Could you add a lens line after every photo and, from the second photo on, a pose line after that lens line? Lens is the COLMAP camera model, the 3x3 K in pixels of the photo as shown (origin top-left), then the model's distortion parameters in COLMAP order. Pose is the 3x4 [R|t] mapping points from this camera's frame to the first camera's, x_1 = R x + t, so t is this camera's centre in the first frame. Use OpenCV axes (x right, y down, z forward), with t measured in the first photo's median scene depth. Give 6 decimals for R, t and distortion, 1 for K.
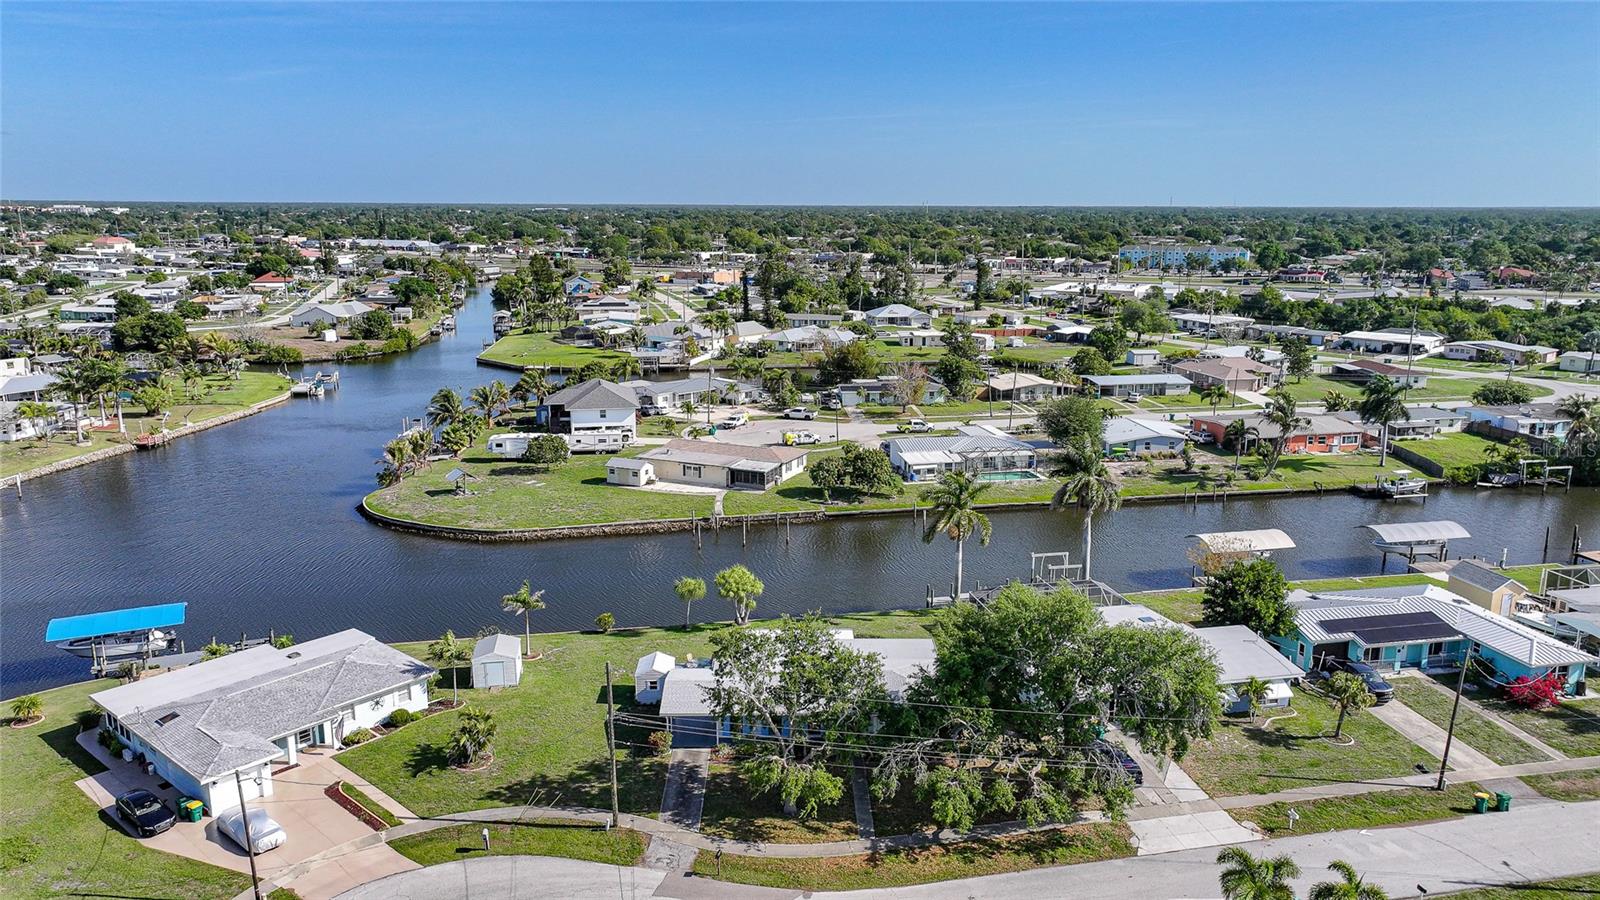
lens RADIAL K [[1122.6, 0, 800.0], [0, 1122.6, 450.0], [0, 0, 1]] dist [-0.006997, 0.022448]
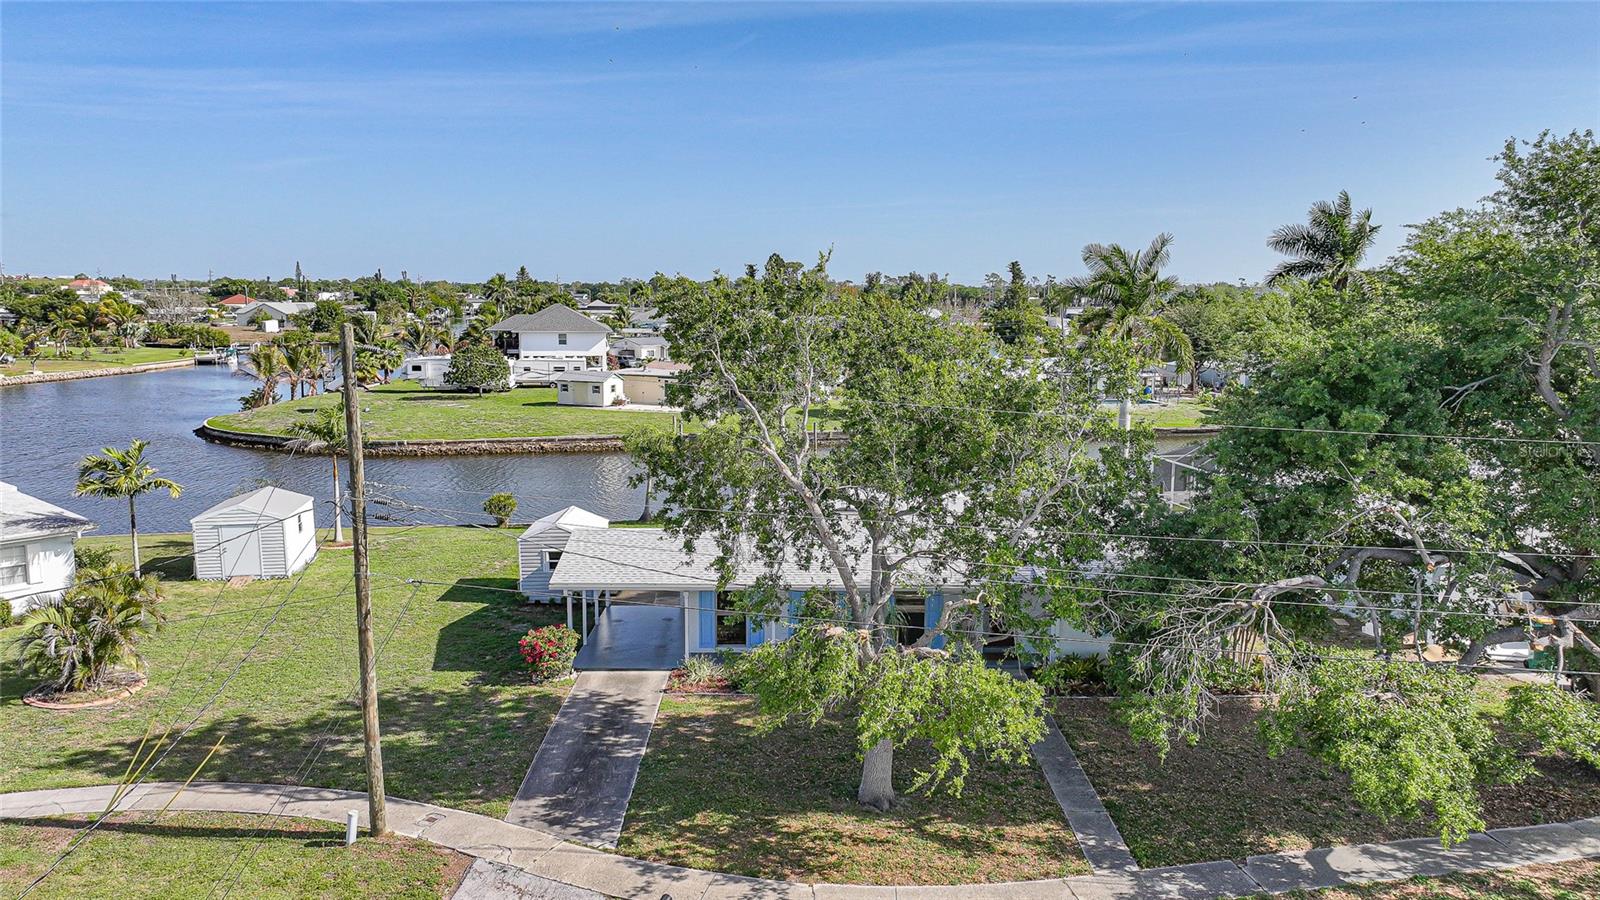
lens RADIAL K [[1122.6, 0, 800.0], [0, 1122.6, 450.0], [0, 0, 1]] dist [-0.006997, 0.022448]
pose [[0.999983, 0.003233, -0.004791, -0.016530], [-0.003579, 0.997248, -0.074054, 0.123626], [0.004538, 0.074070, 0.997243, 0.329259]]
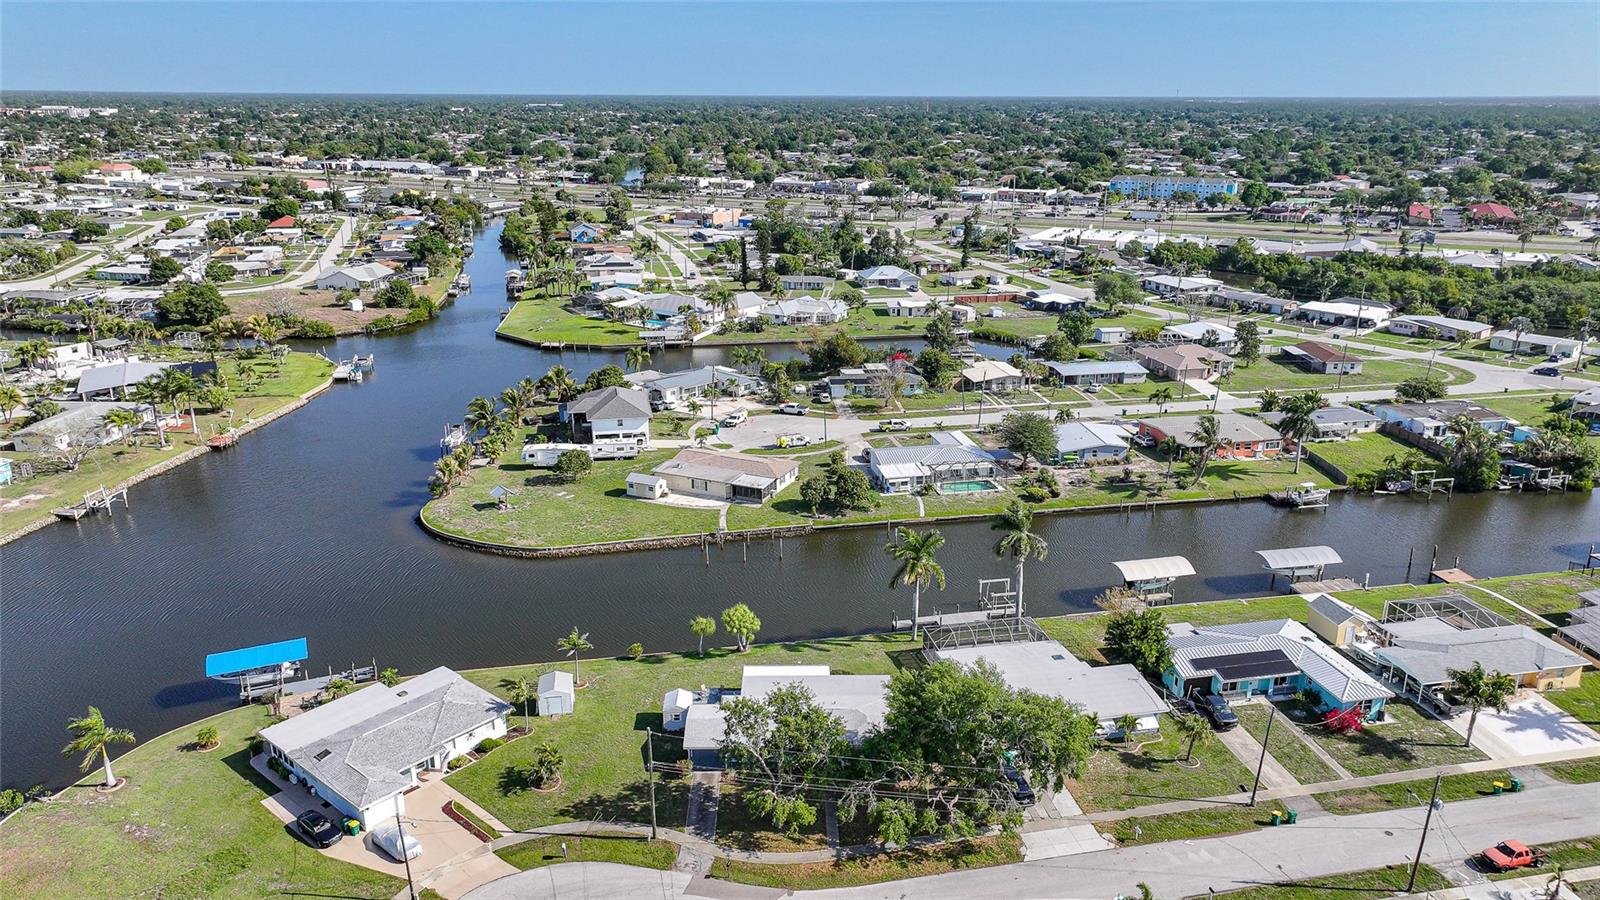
lens RADIAL K [[1122.6, 0, 800.0], [0, 1122.6, 450.0], [0, 0, 1]] dist [-0.006997, 0.022448]
pose [[0.999999, -0.000697, 0.000851, 0.008326], [0.000614, 0.995650, 0.093174, -0.141542], [-0.000912, -0.093174, 0.995649, -0.178355]]
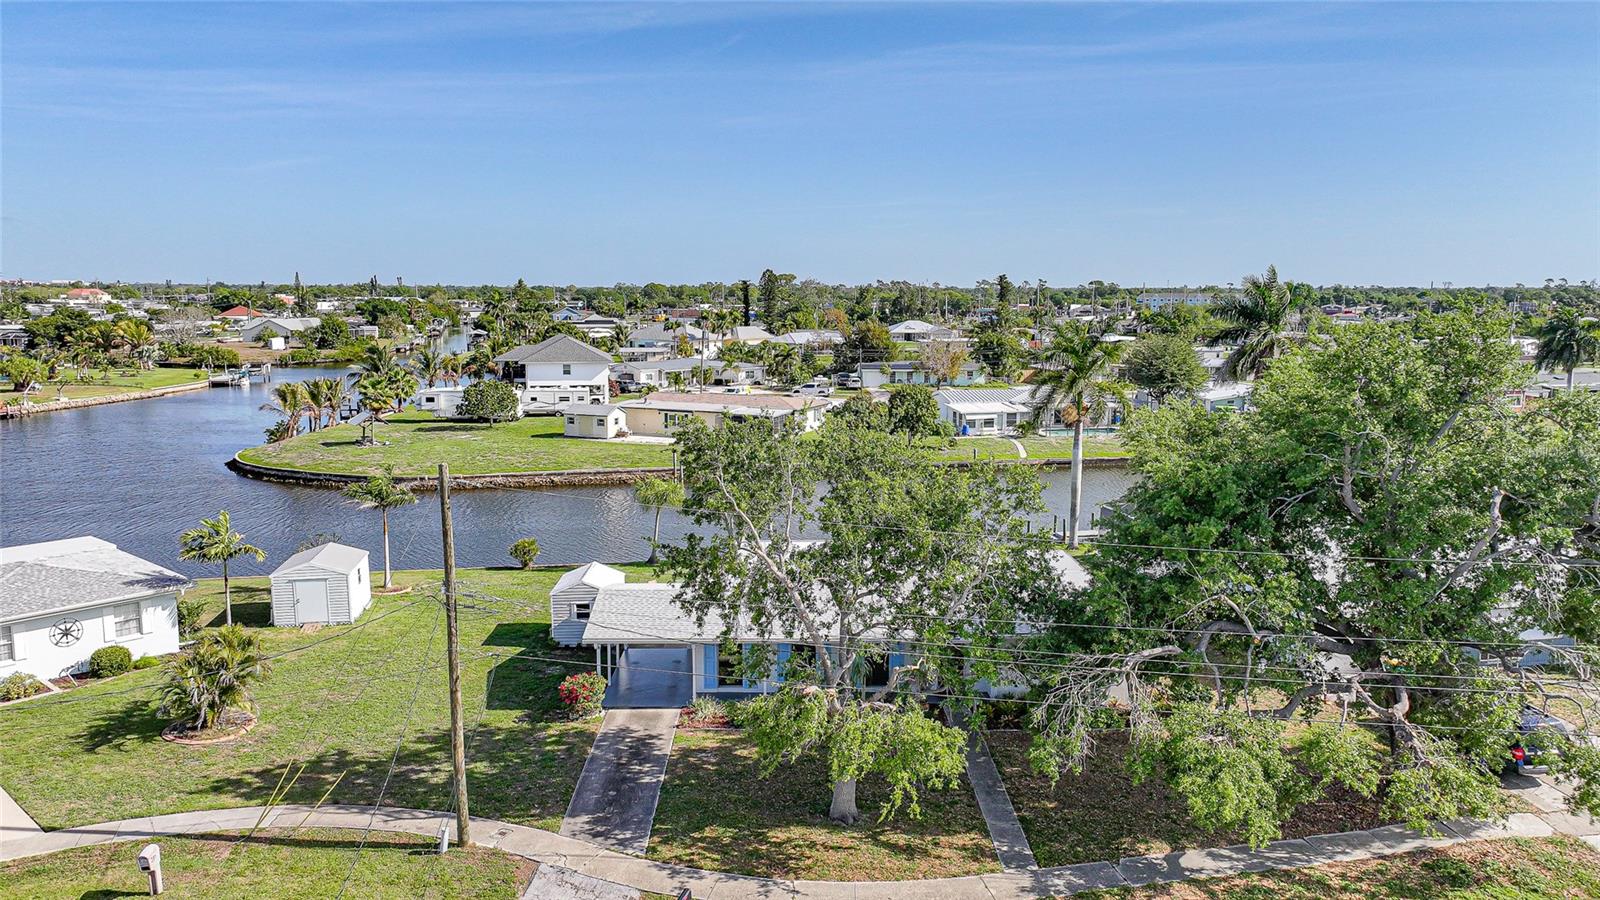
lens RADIAL K [[1122.5, 0, 800.0], [0, 1122.5, 450.0], [0, 0, 1]] dist [0.000639, 0.005776]
pose [[1.000000, -0.000334, 0.000229, -0.014004], [0.000350, 0.997233, -0.074332, 0.106828], [-0.000203, 0.074332, 0.997234, 0.271609]]
